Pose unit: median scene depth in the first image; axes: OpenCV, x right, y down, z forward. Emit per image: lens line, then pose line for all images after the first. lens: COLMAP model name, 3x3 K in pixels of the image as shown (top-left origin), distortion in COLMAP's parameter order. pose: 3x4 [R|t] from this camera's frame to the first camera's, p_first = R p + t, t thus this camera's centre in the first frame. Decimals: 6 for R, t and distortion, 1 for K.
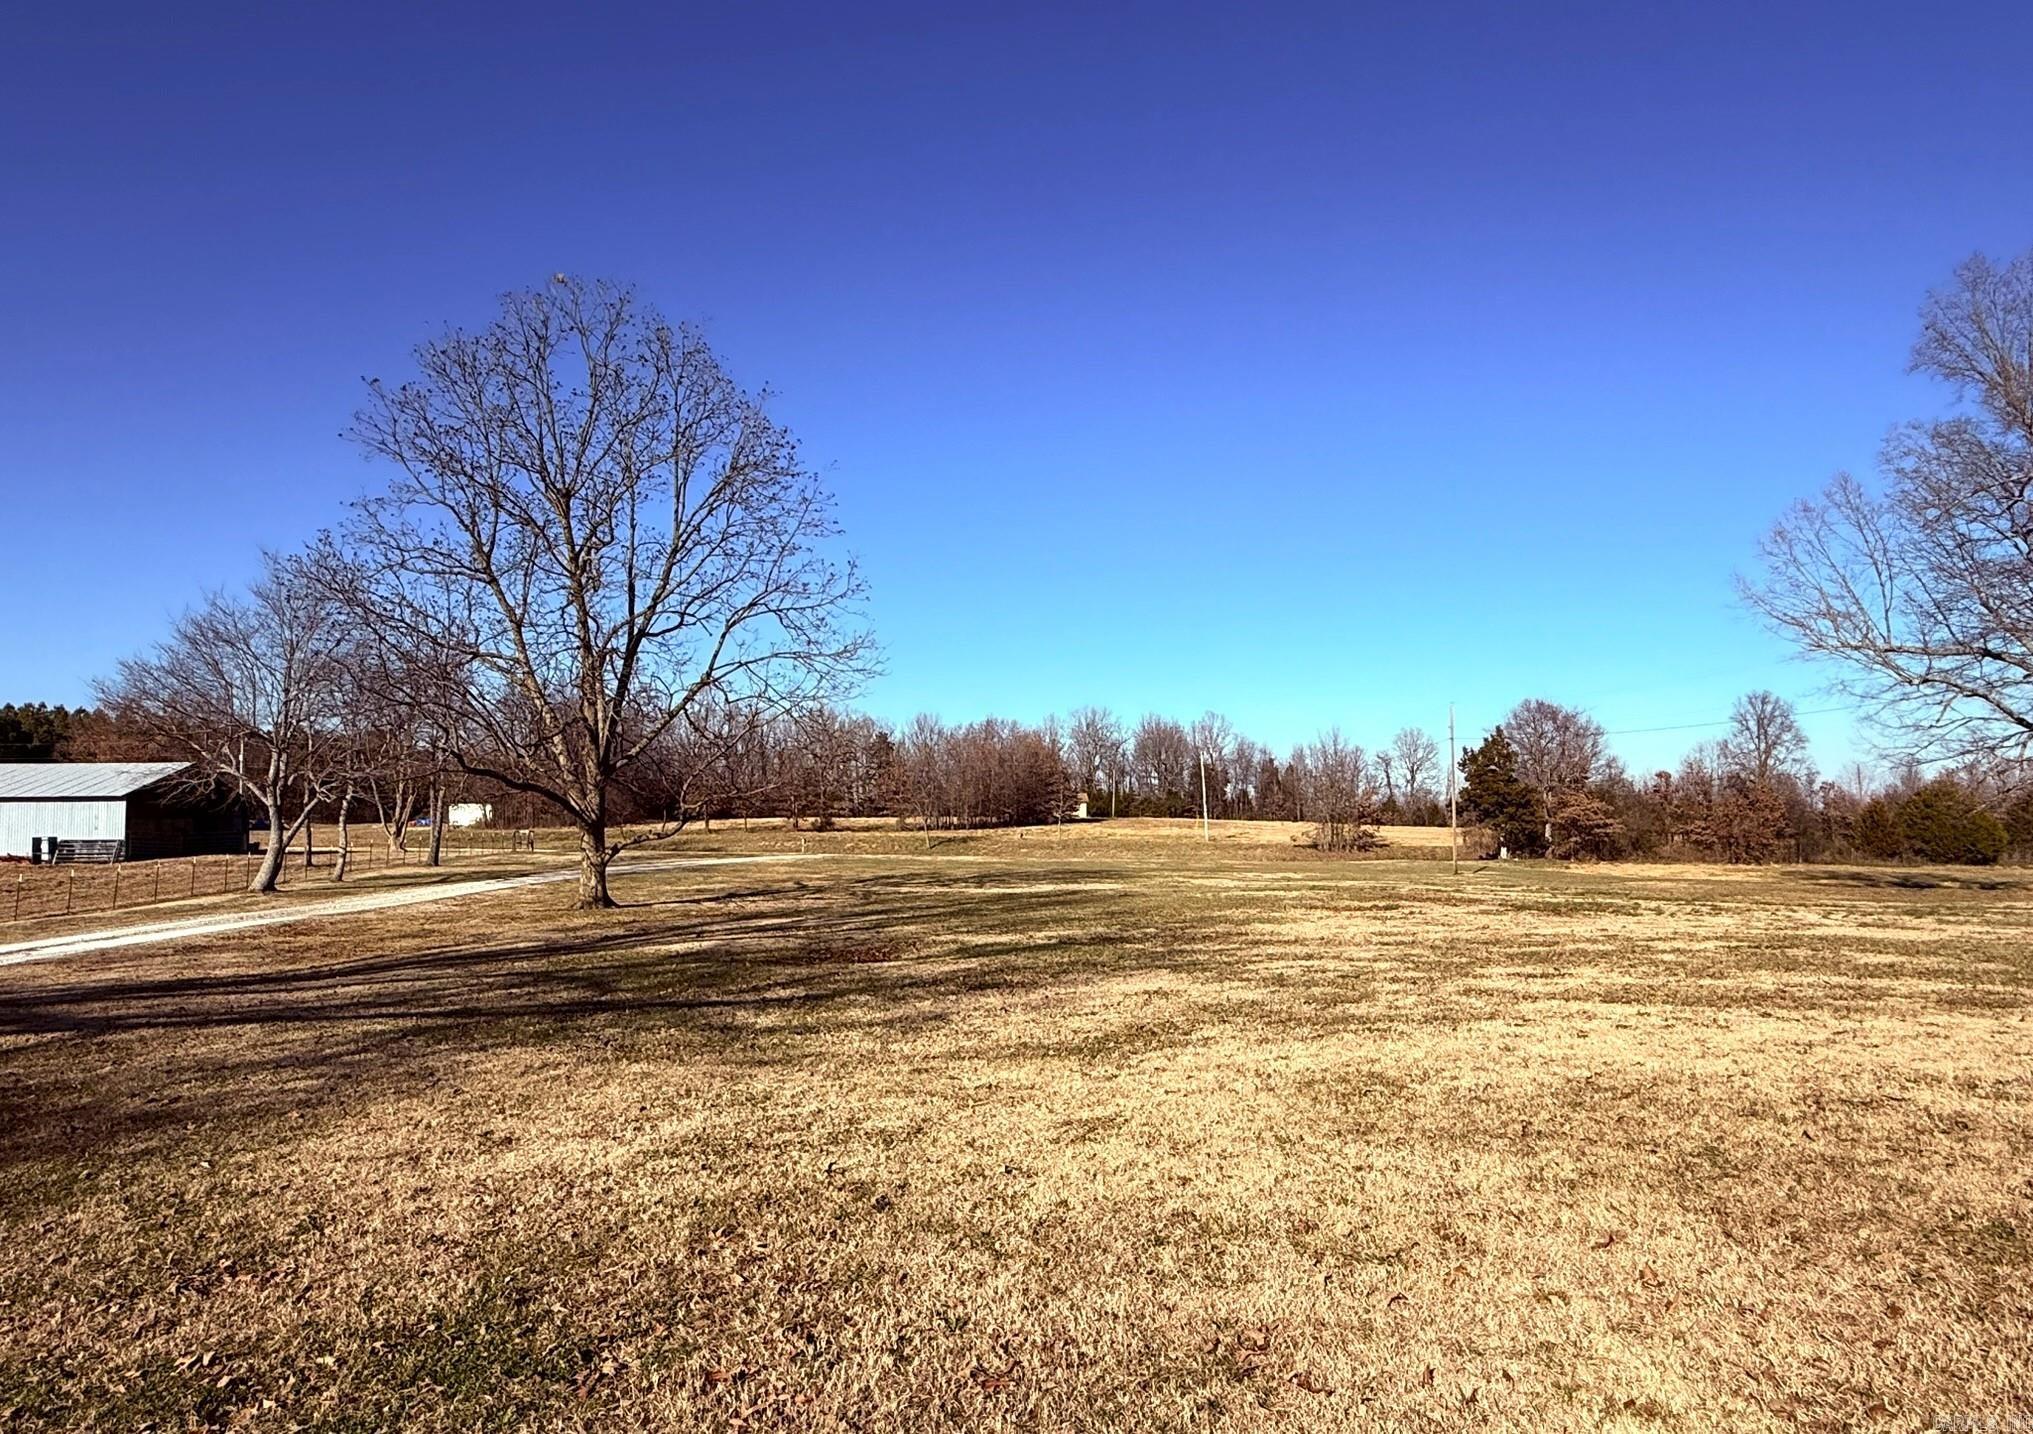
lens RADIAL K [[1277.8, 0, 1022.6], [0, 1277.8, 737.1], [0, 0, 1]] dist [0.016289, 0.002498]
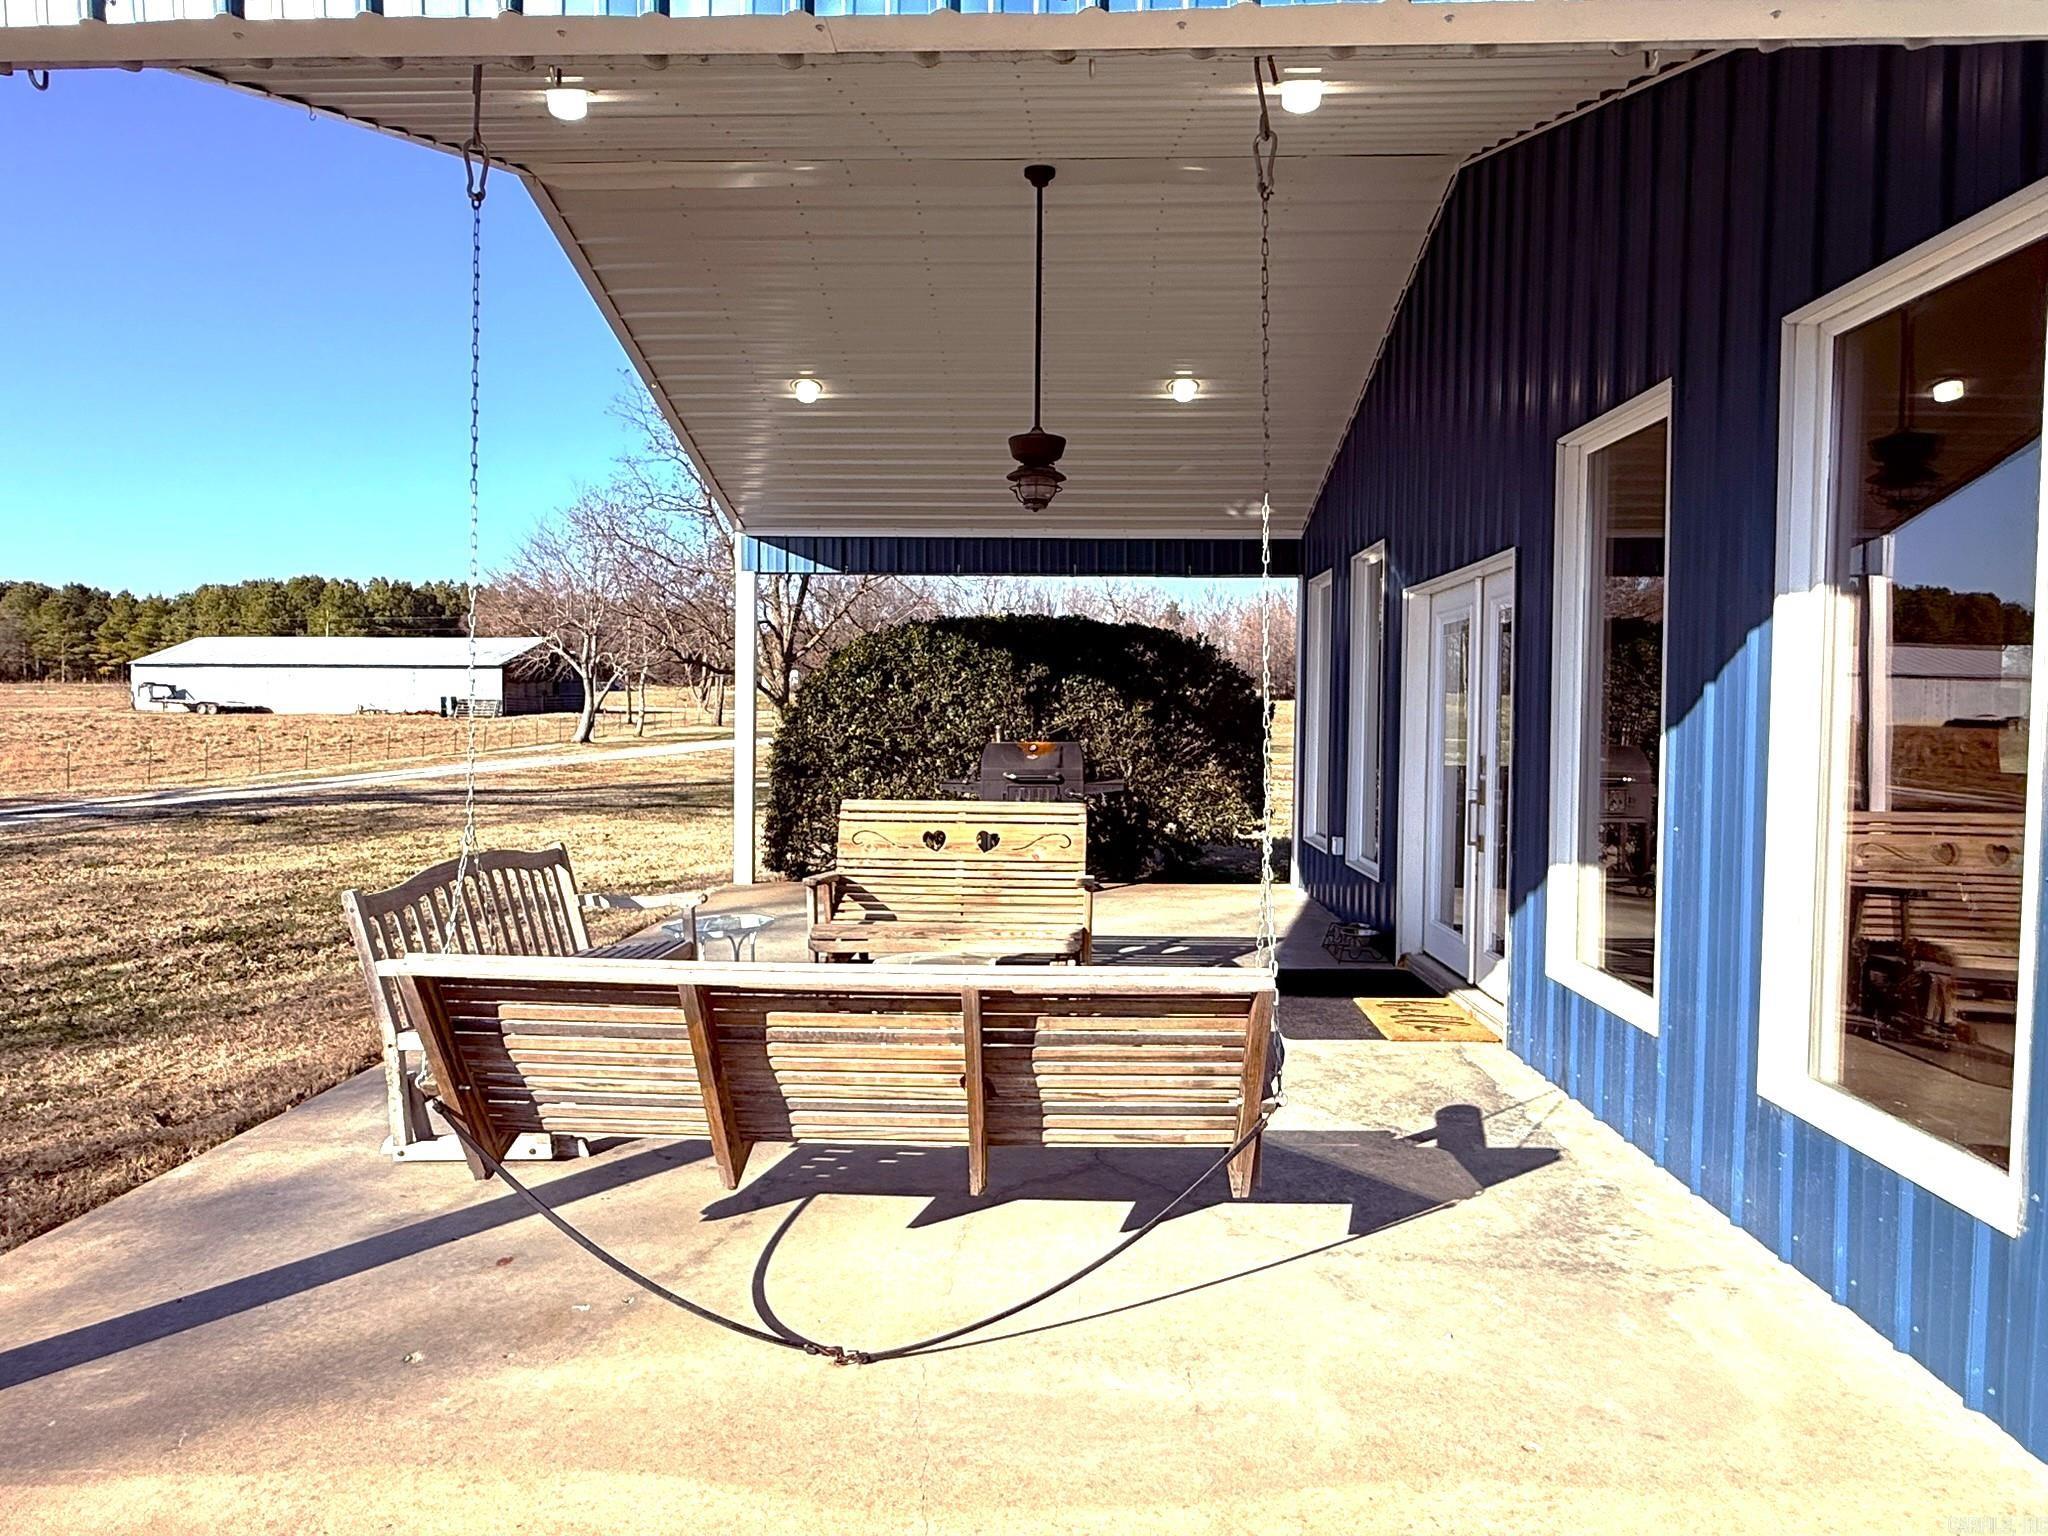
lens RADIAL K [[1296.0, 0, 1021.0], [0, 1296.0, 764.0], [0, 0, 1]] dist [-0.005504, -0.000602]
pose [[0.970875, 0.030996, -0.237574, 0.222167], [-0.001711, 0.992468, 0.122495, -0.030077], [0.239581, -0.118521, 0.963615, -0.247164]]
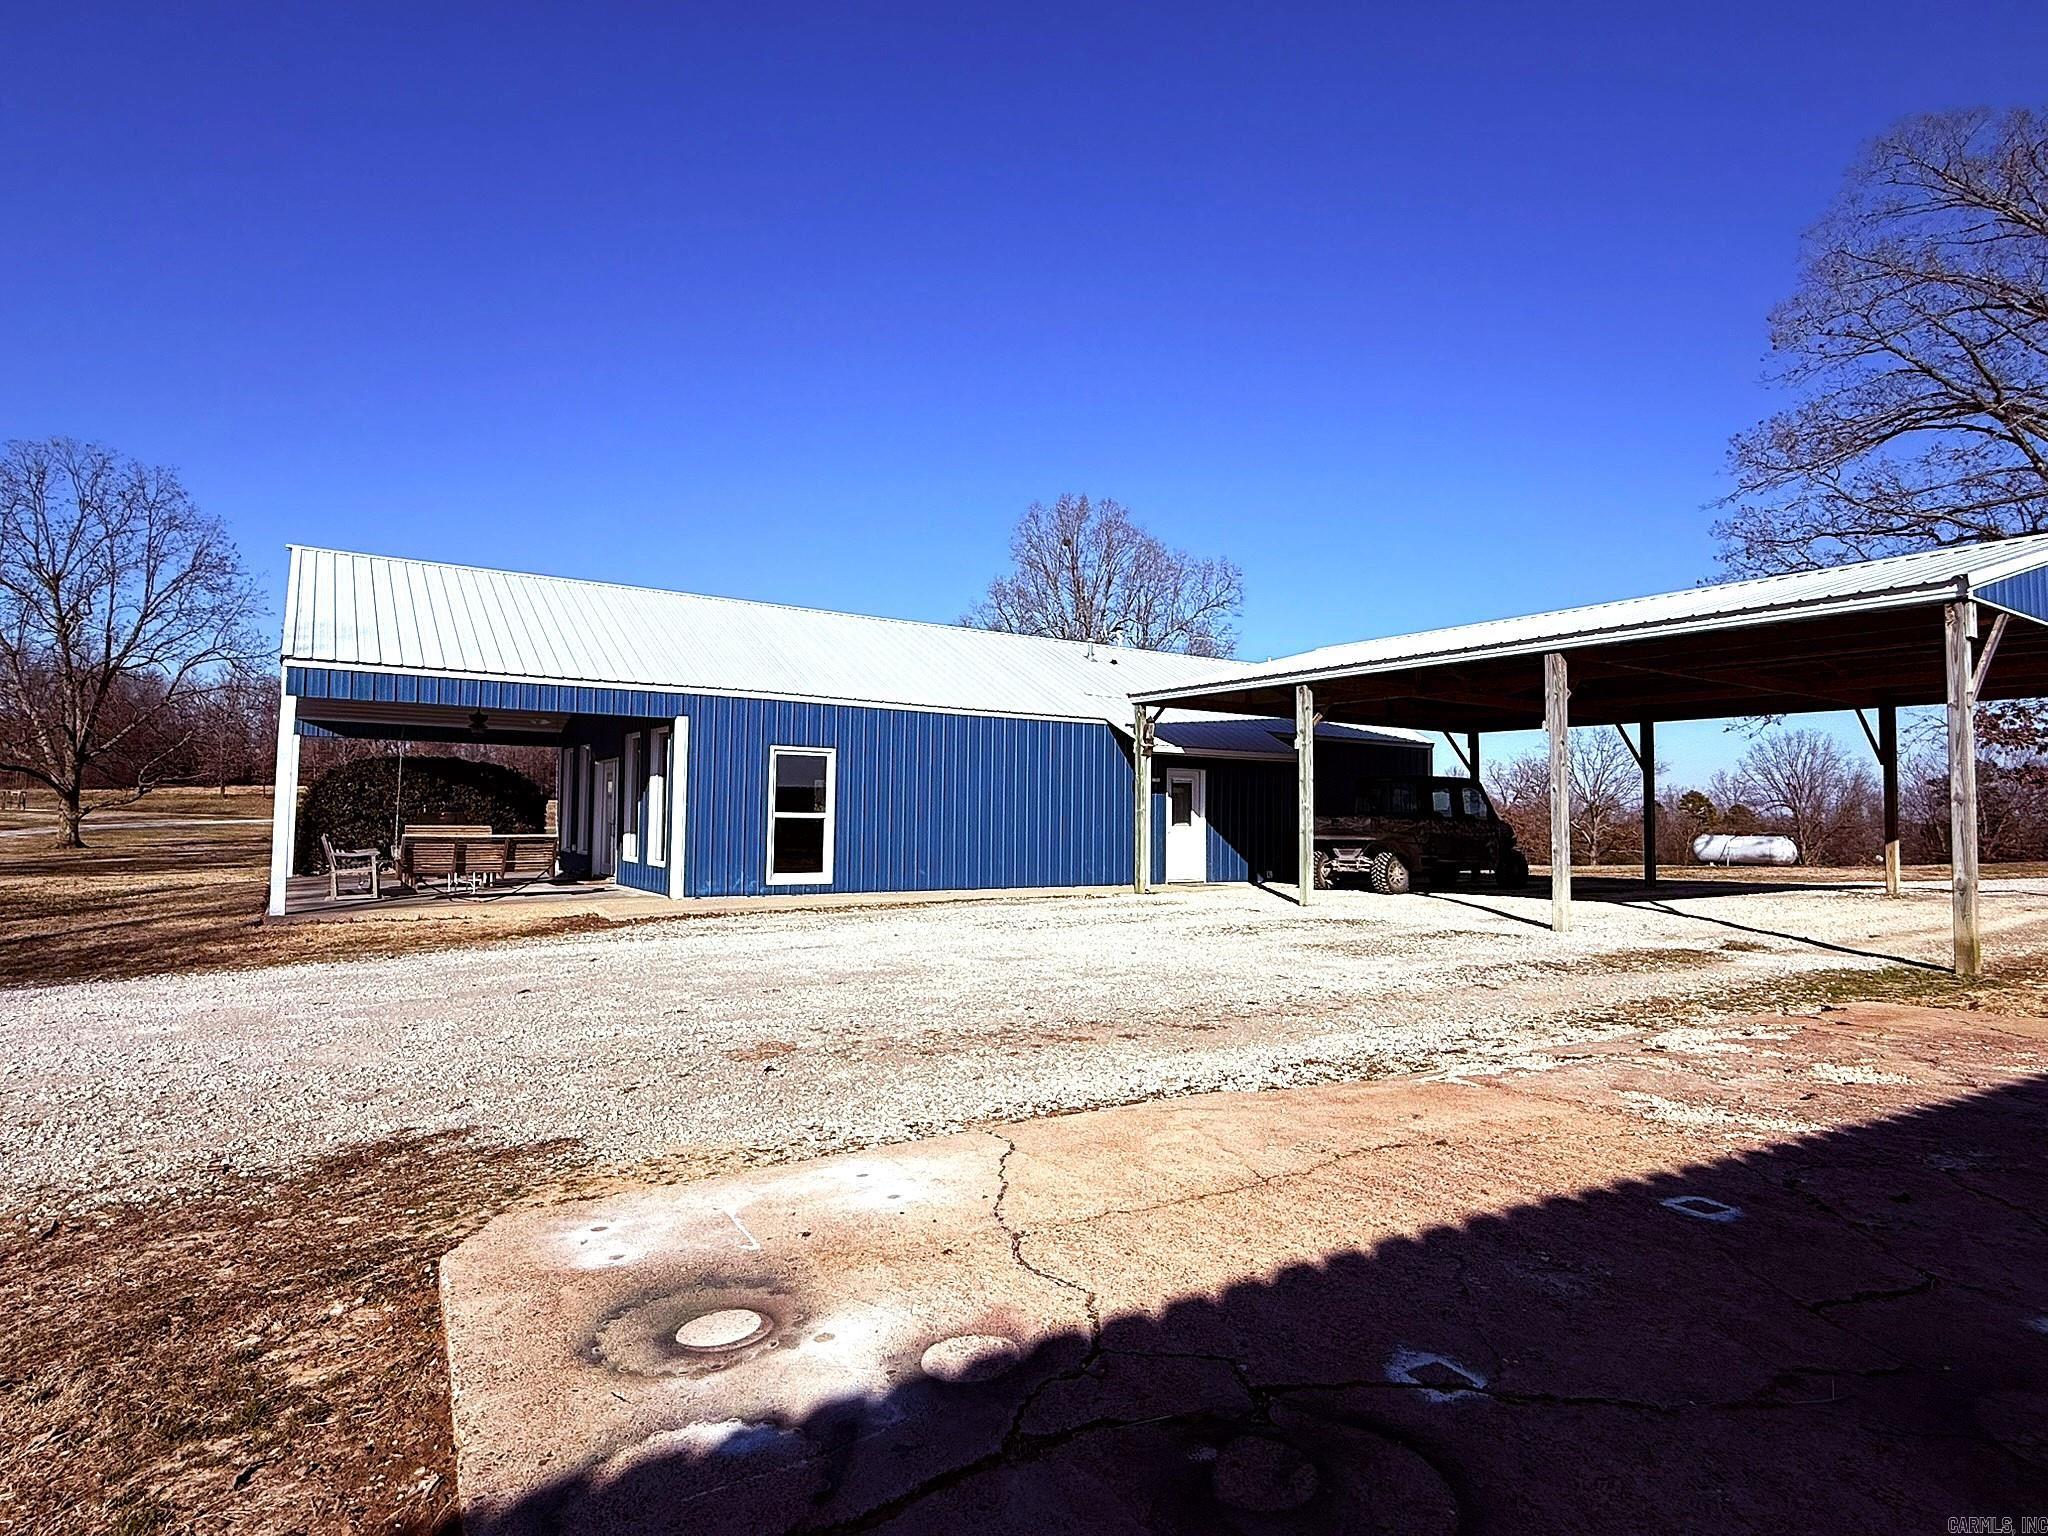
lens RADIAL K [[1094.1, 0, 1023.4], [0, 1094.1, 751.5], [0, 0, 1]] dist [-0.000274, 0.000048]
pose [[0.930976, 0.043202, 0.362516, 0.230989], [-0.051090, 0.998620, 0.012196, -0.051995], [-0.361488, -0.029876, 0.931898, -0.581359]]
